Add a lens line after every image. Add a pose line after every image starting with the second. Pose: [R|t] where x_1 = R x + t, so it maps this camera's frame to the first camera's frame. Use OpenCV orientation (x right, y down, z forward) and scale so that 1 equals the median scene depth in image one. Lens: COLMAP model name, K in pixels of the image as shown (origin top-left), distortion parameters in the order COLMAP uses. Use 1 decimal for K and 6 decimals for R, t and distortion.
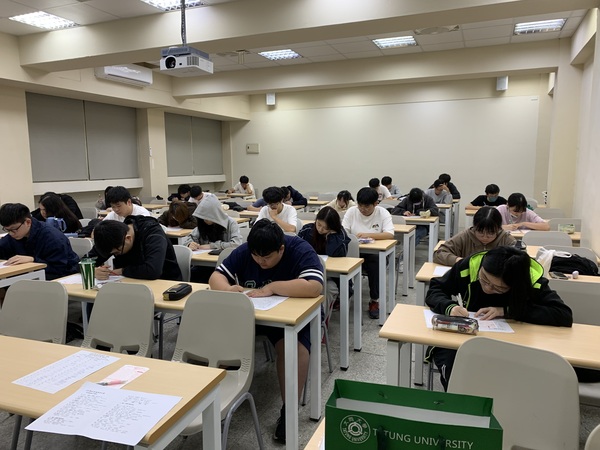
lens RADIAL K [[456.3, 0, 300.0], [0, 456.3, 225.0], [0, 0, 1]] dist [0.050379, -0.065831]
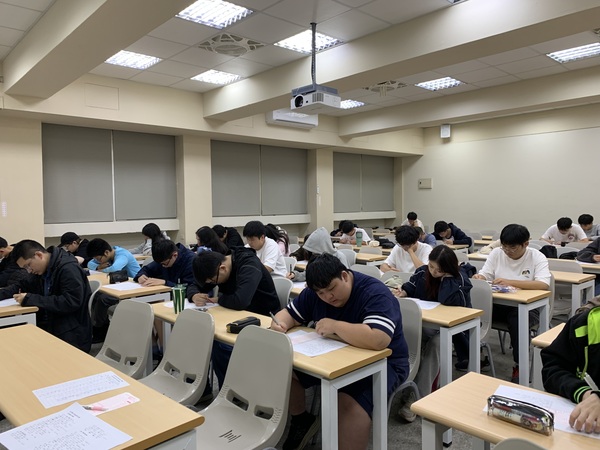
lens RADIAL K [[456.3, 0, 300.0], [0, 456.3, 225.0], [0, 0, 1]] dist [0.050379, -0.065831]
pose [[0.908259, 0.016713, -0.418074, 0.134712], [-0.051142, 0.996144, -0.071283, -0.002326], [0.415270, 0.086125, 0.905612, 0.078669]]
